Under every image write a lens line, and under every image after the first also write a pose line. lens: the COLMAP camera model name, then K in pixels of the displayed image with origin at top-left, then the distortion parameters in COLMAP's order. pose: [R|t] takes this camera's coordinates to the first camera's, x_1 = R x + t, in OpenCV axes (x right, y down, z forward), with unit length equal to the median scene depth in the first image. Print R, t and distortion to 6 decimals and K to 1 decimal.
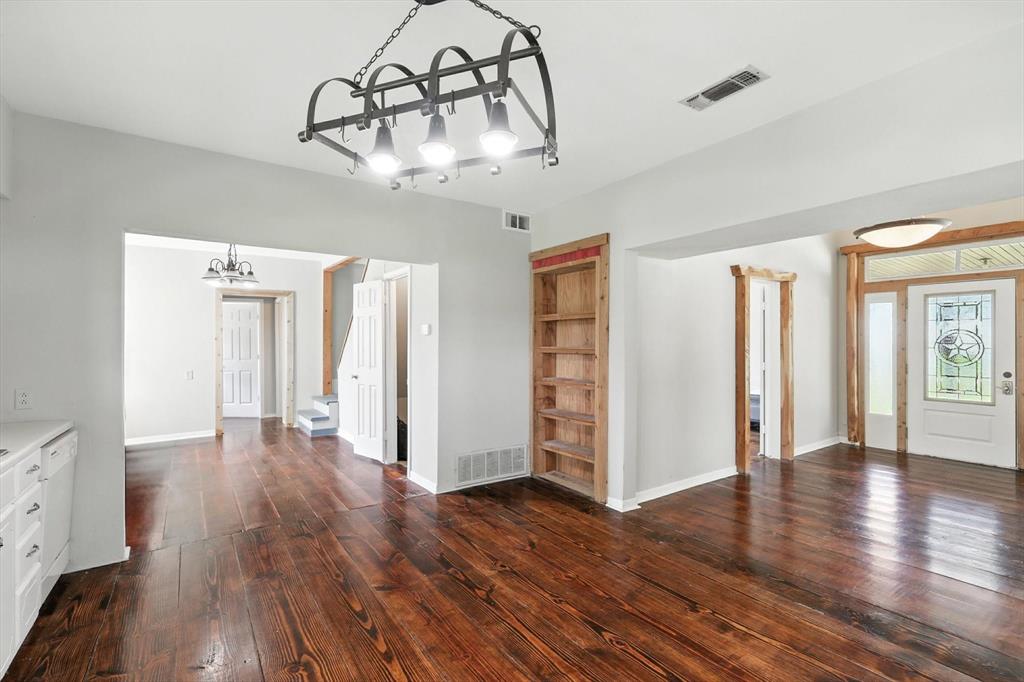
lens RADIAL K [[471.0, 0, 502.7], [0, 471.0, 340.5], [0, 0, 1]] dist [0.001441, 0.002017]
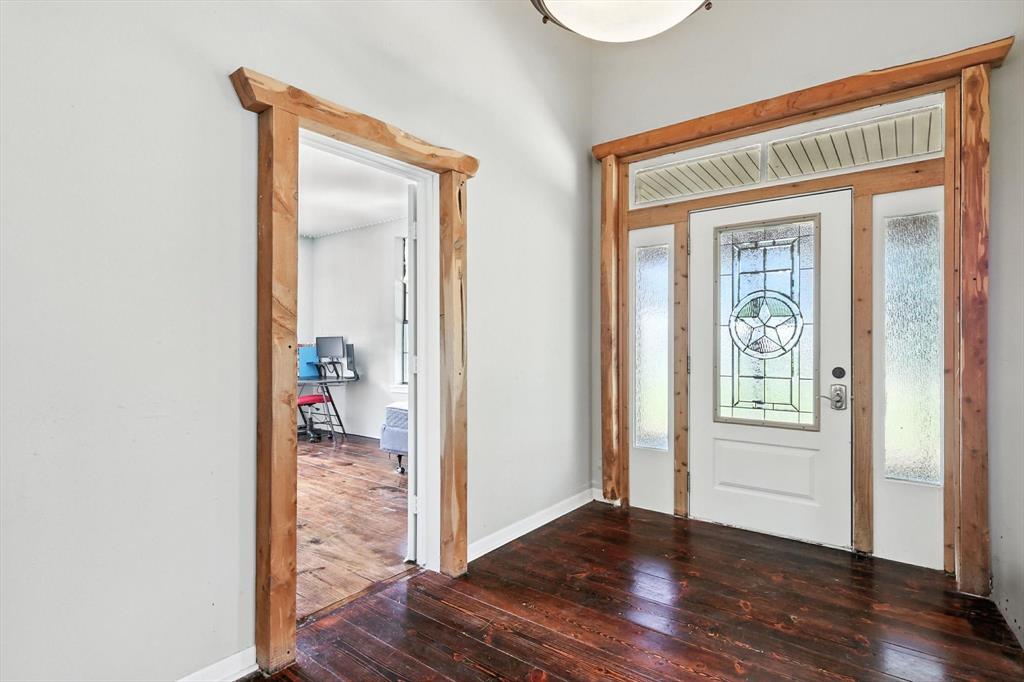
lens RADIAL K [[495.7, 0, 510.9], [0, 495.7, 344.3], [0, 0, 1]] dist [0.004495, 0.001465]
pose [[0.959386, -0.004989, 0.282051, 0.497217], [0.003521, 0.999978, 0.005709, 0.032310], [-0.282073, -0.004484, 0.959382, 0.507798]]
